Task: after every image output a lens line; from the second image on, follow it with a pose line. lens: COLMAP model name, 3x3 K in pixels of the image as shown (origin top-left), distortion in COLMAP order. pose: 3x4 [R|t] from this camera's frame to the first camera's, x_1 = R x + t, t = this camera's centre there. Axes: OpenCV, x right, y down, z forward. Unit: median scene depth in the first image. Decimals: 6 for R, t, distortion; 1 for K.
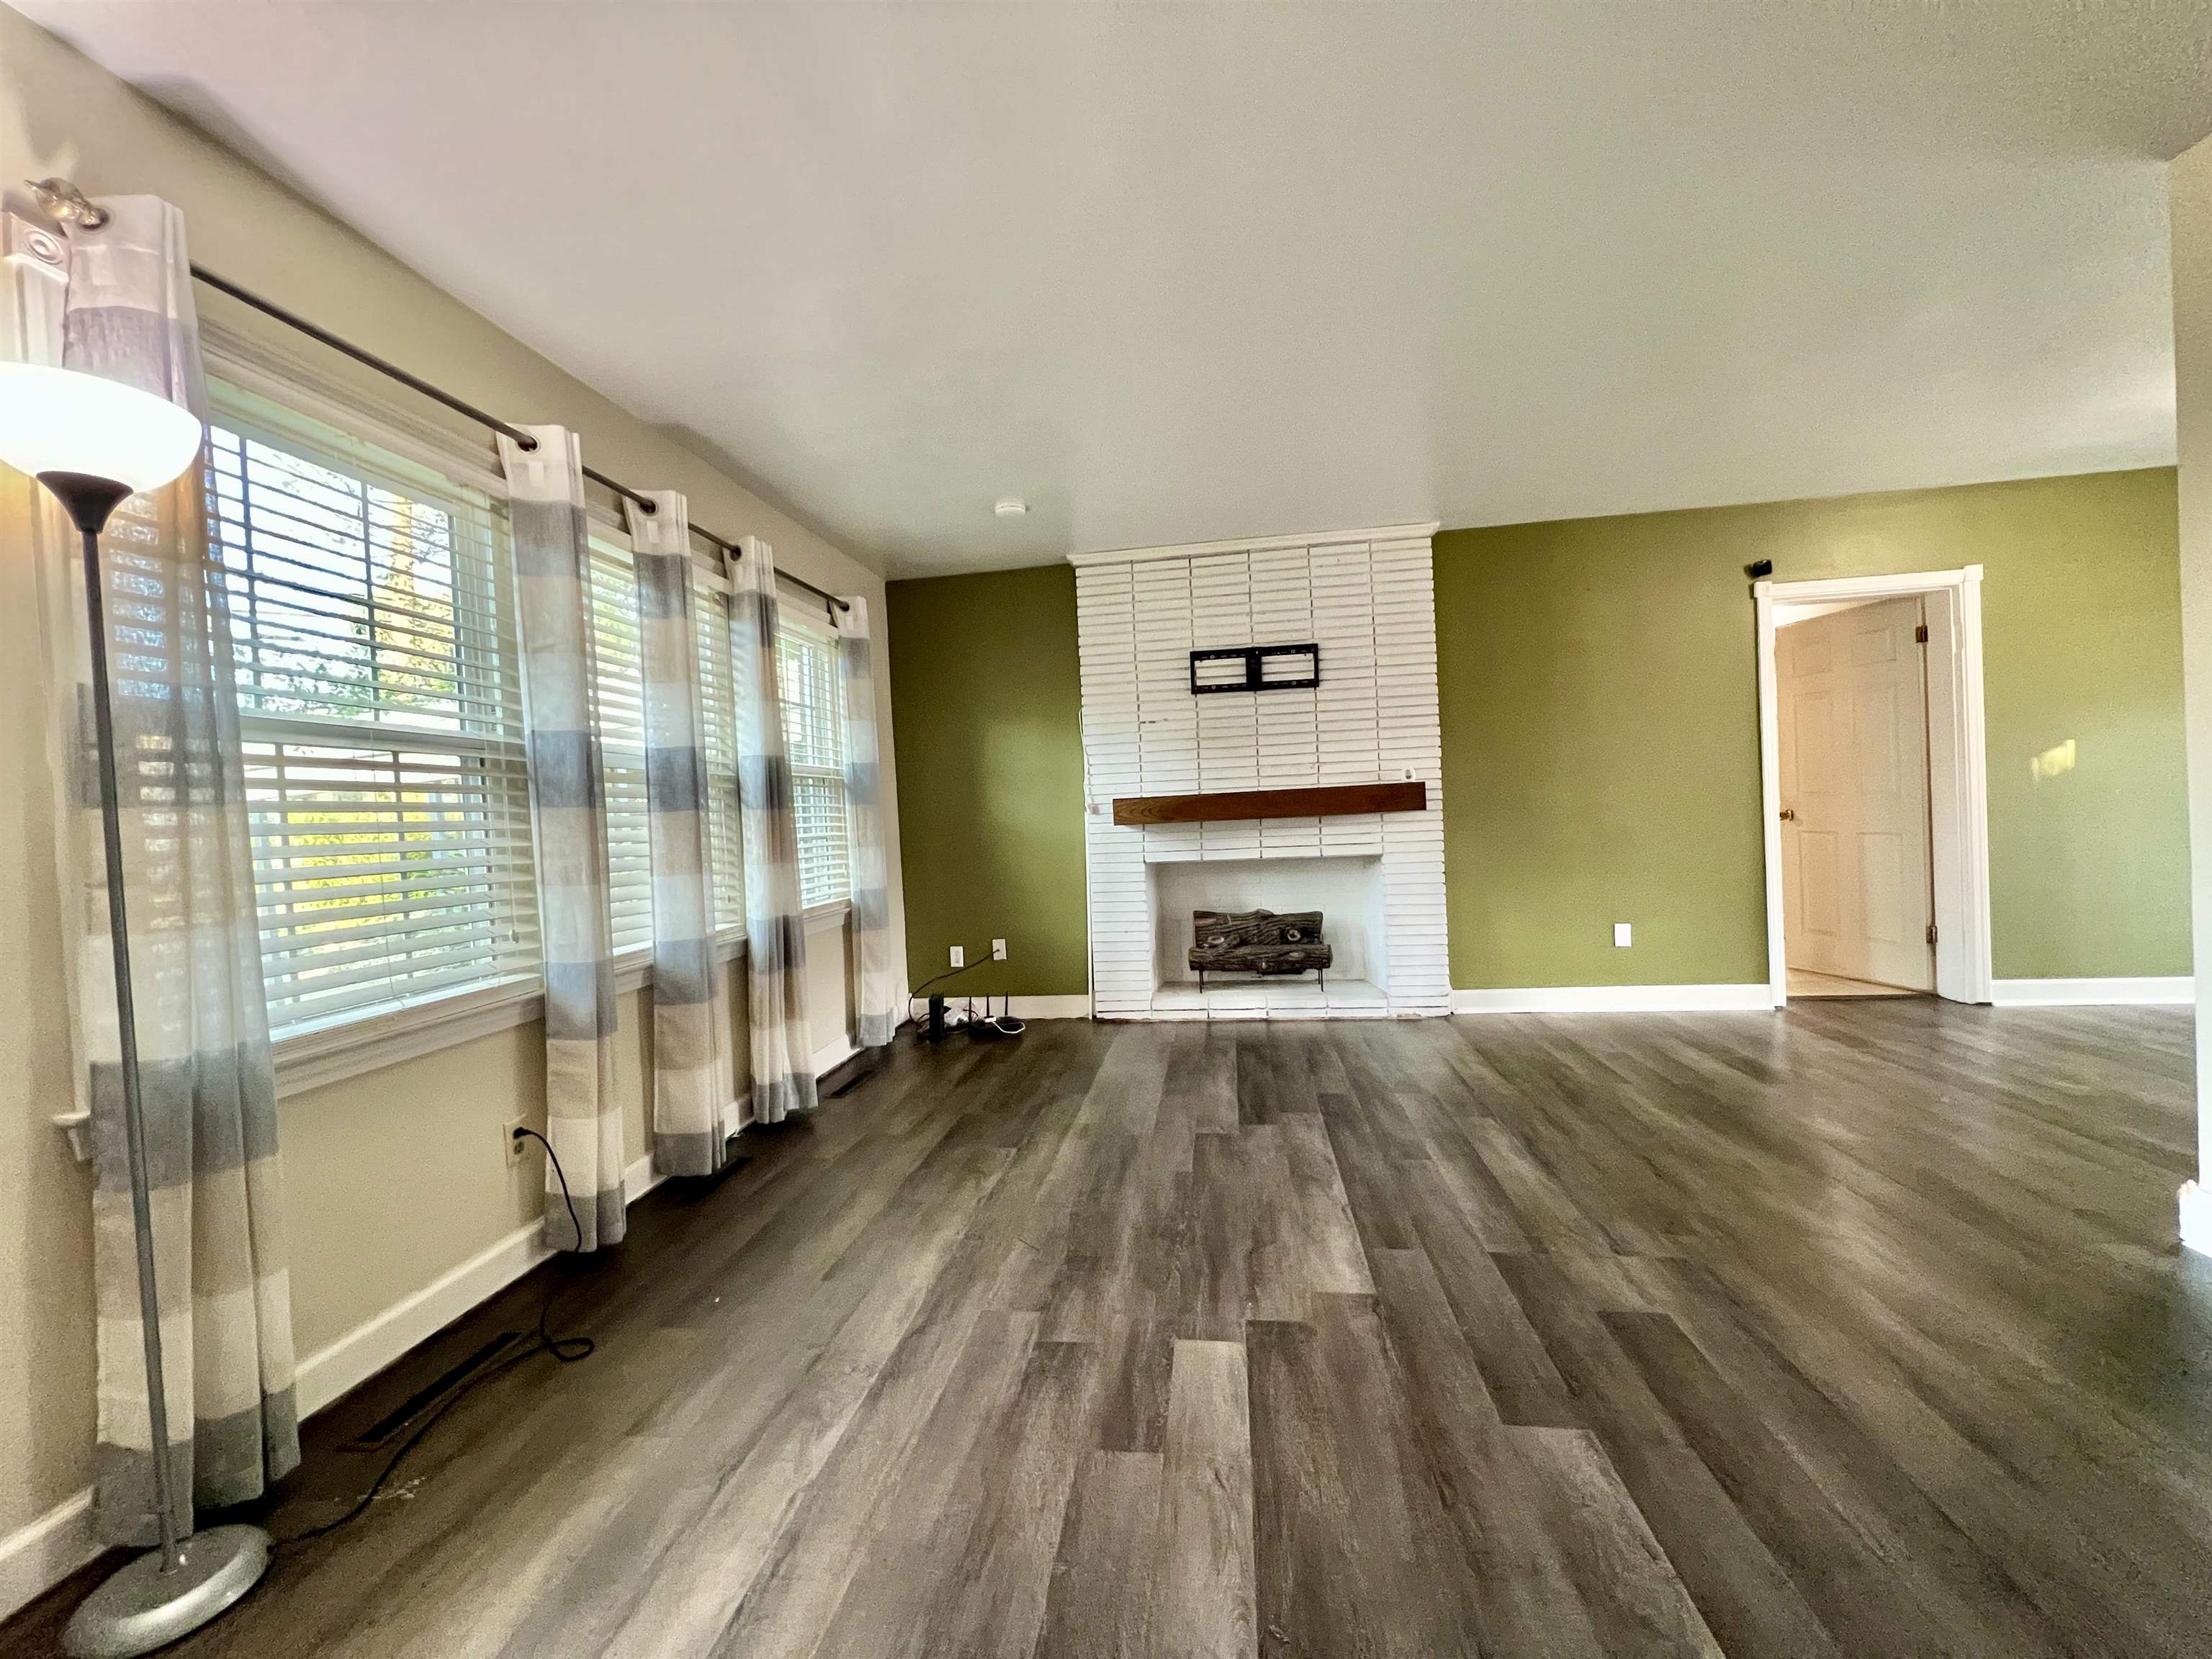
lens RADIAL K [[889.3, 0, 1098.5], [0, 889.3, 820.7], [0, 0, 1]] dist [-0.002361, 0.000598]
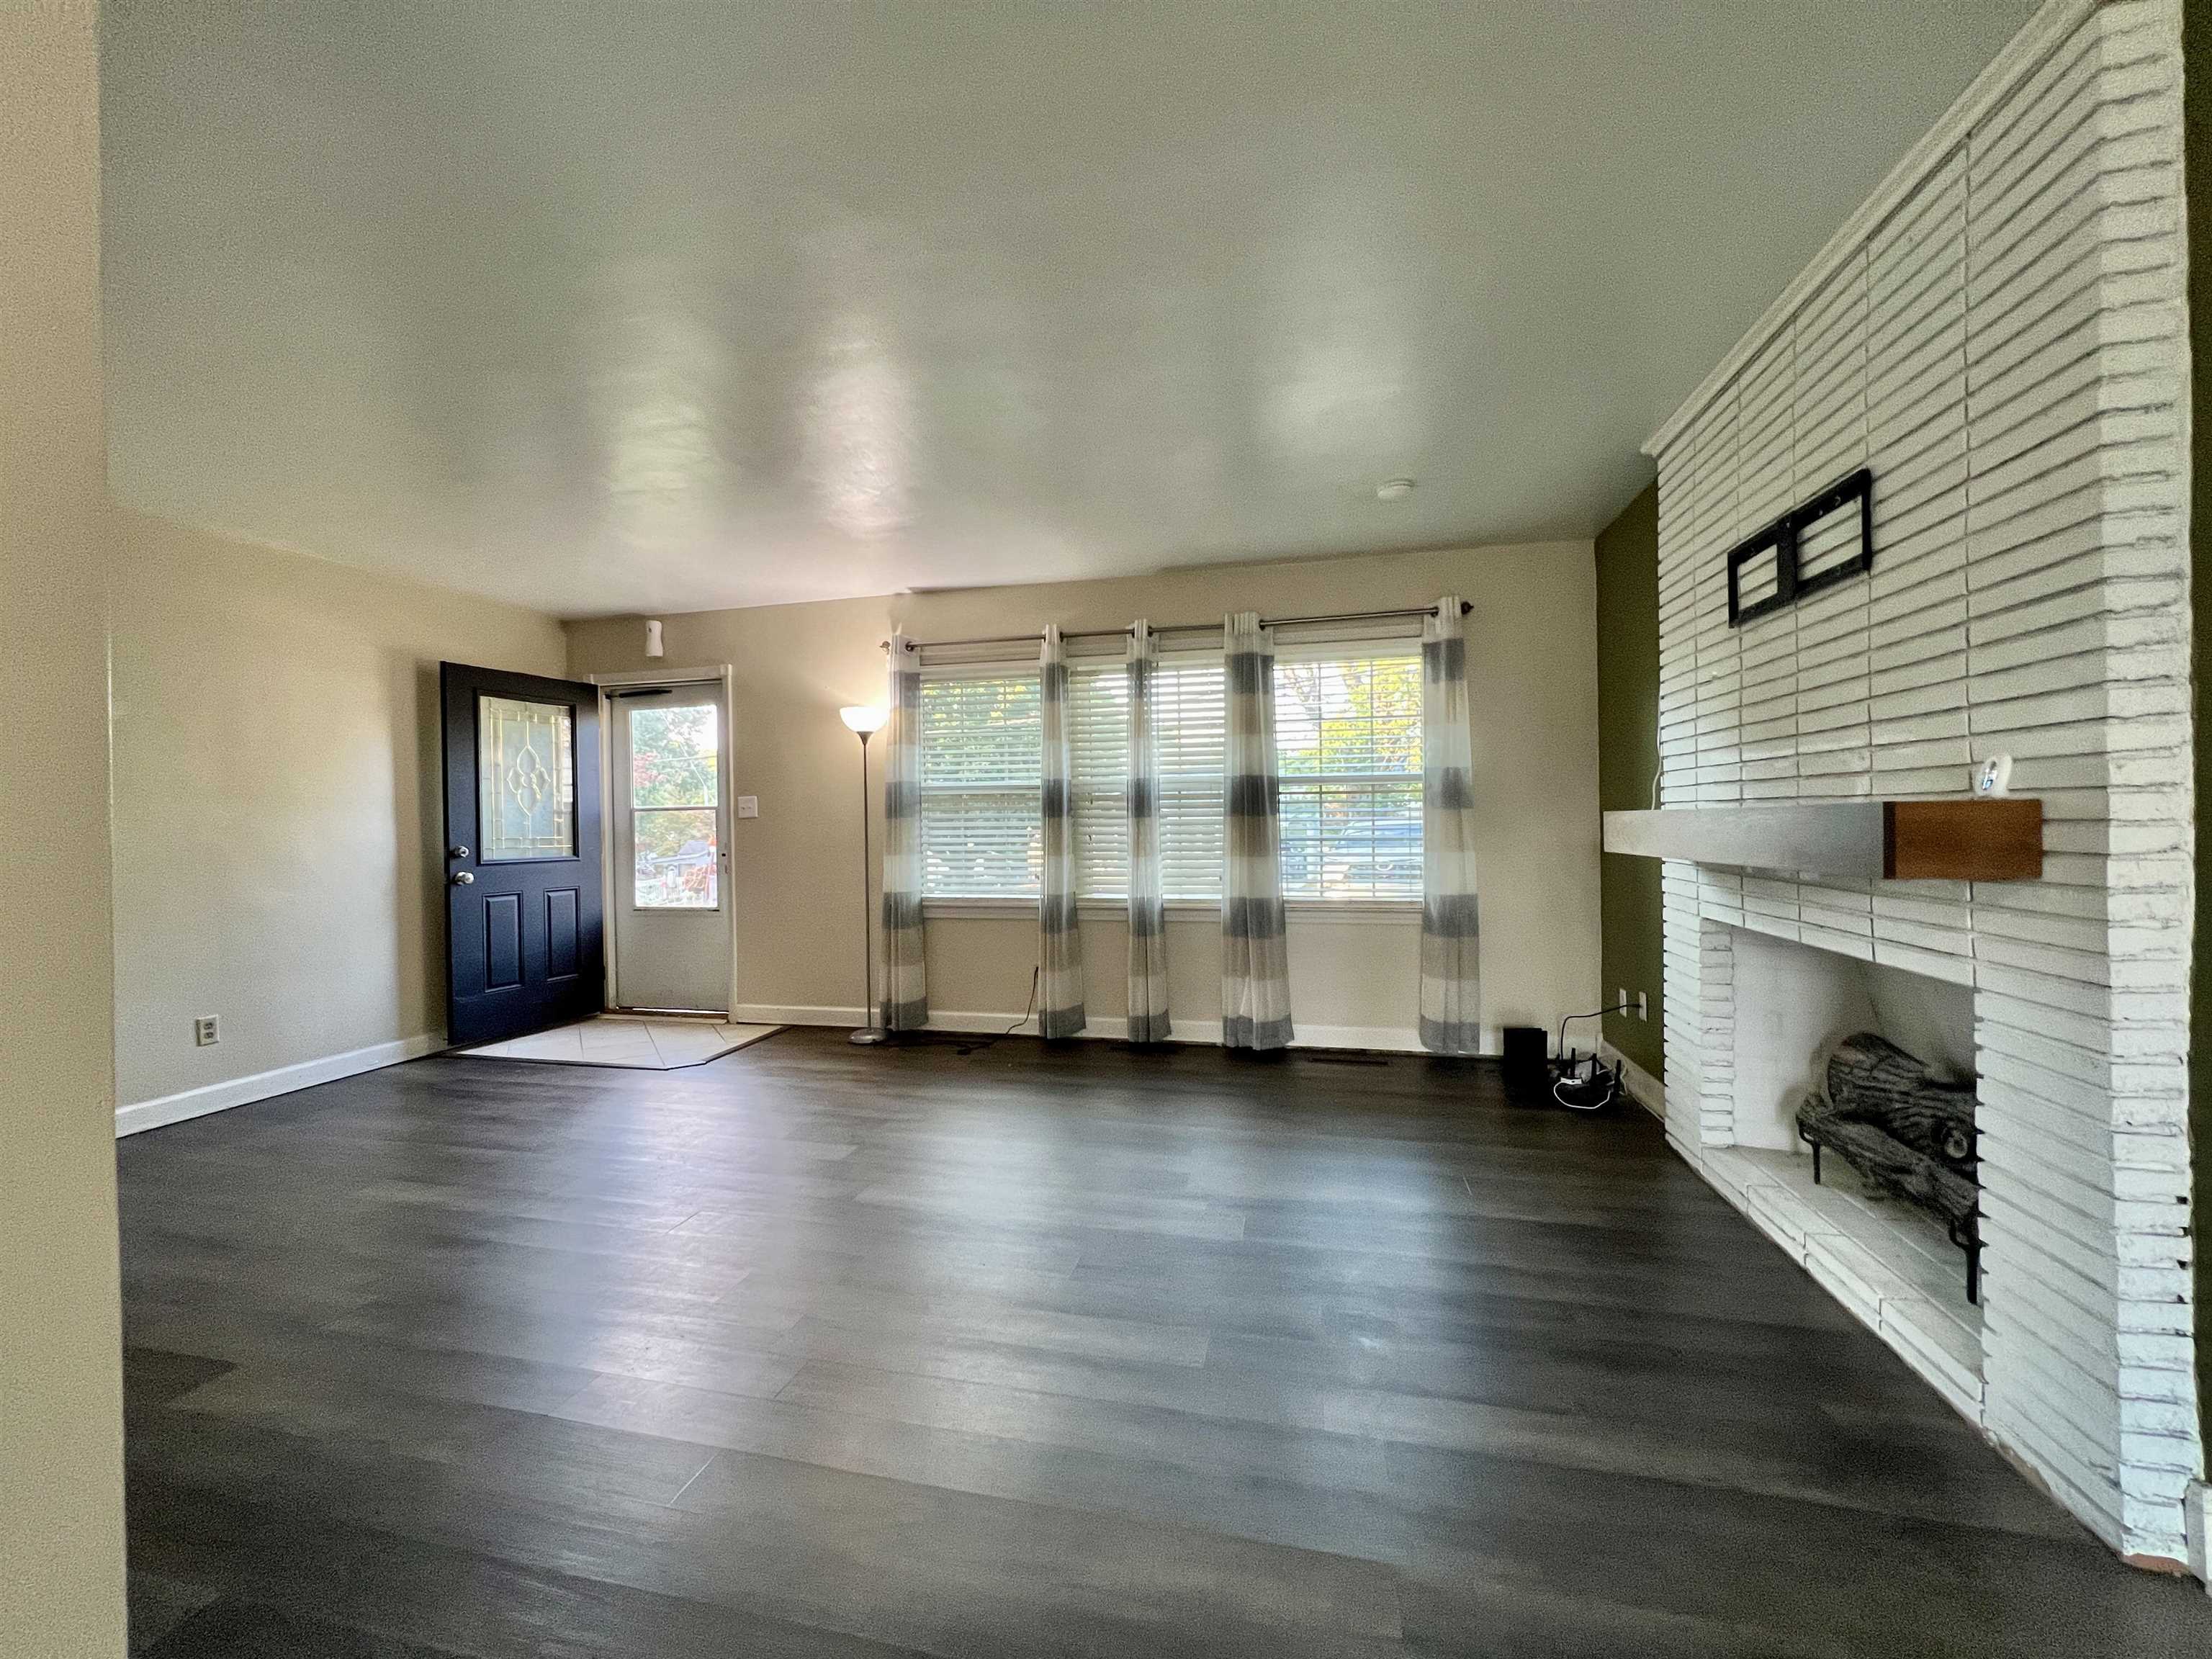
lens RADIAL K [[889.3, 0, 1091.2], [0, 889.3, 817.0], [0, 0, 1]] dist [-0.002361, 0.000598]
pose [[-0.095102, 0.046027, -0.994403, 1.386703], [0.008083, 0.998933, 0.045463, -0.104145], [0.995435, -0.003714, -0.095373, 1.293030]]
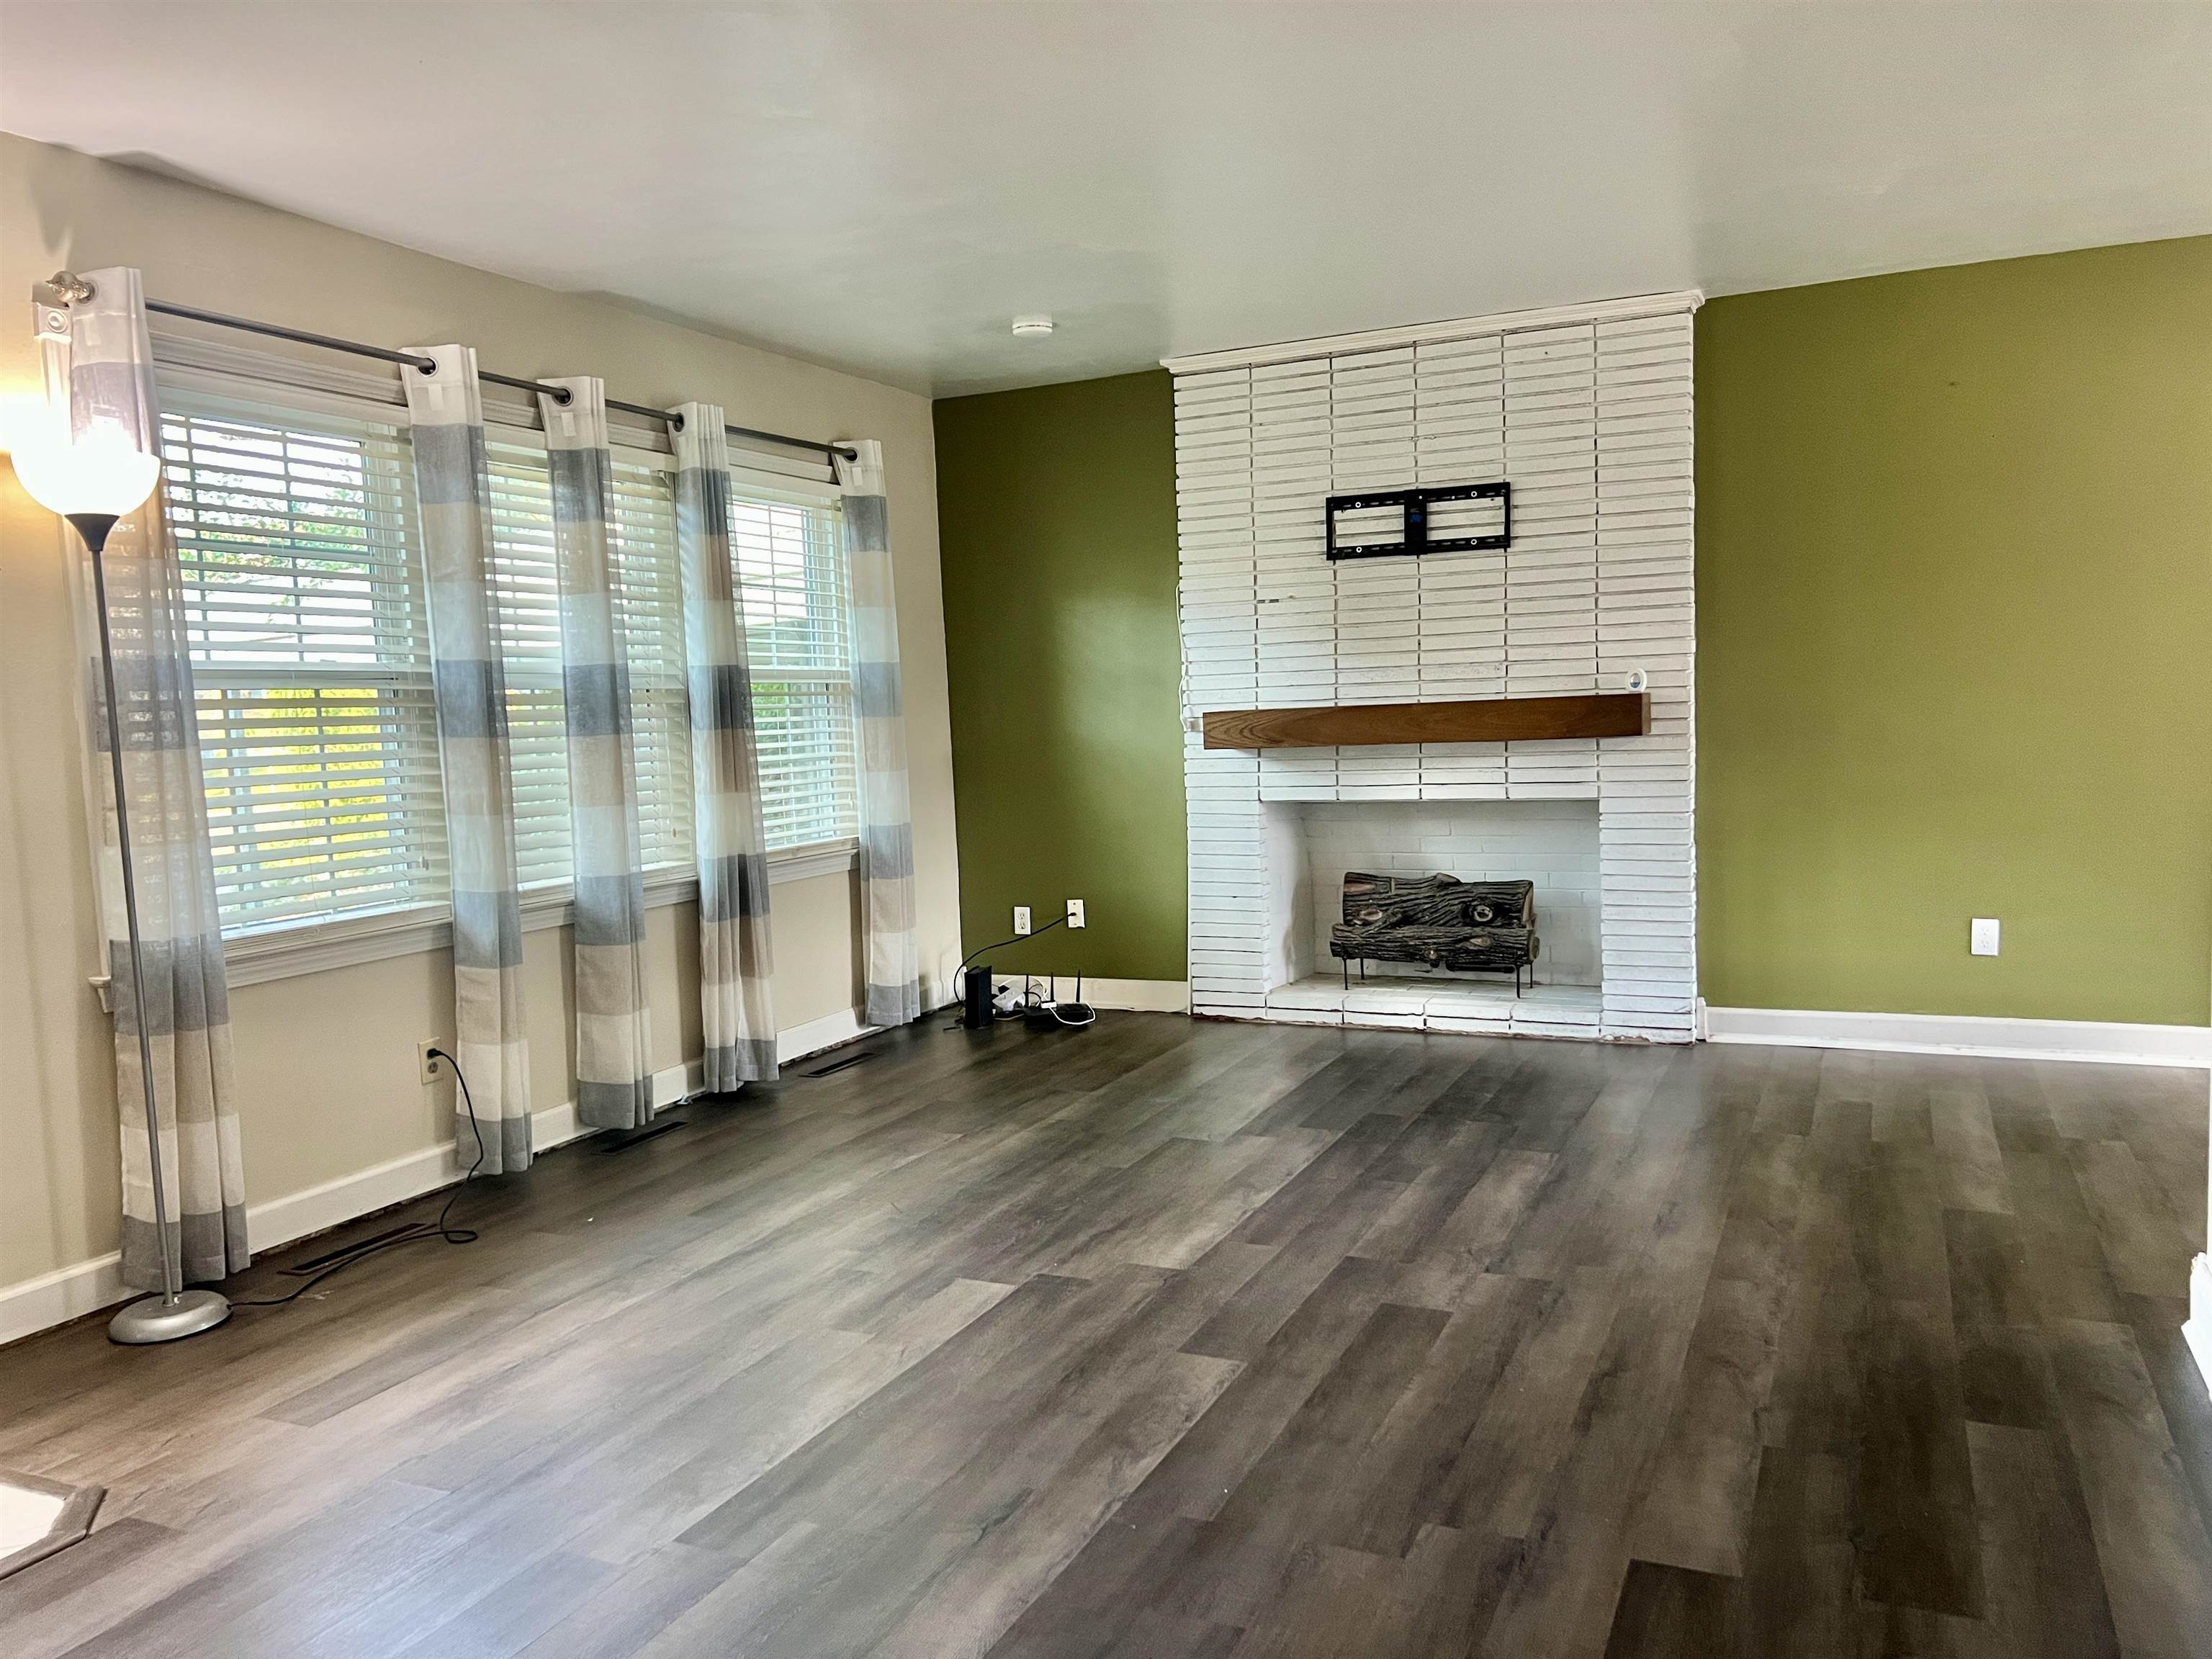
lens RADIAL K [[1668.7, 0, 1115.7], [0, 1668.7, 829.0], [0, 0, 1]] dist [0.043426, -0.038610]
pose [[0.960029, 0.034265, -0.277797, 0.623313], [-0.012076, 0.996625, 0.081199, -0.073237], [0.279641, -0.074599, 0.957202, -0.607947]]
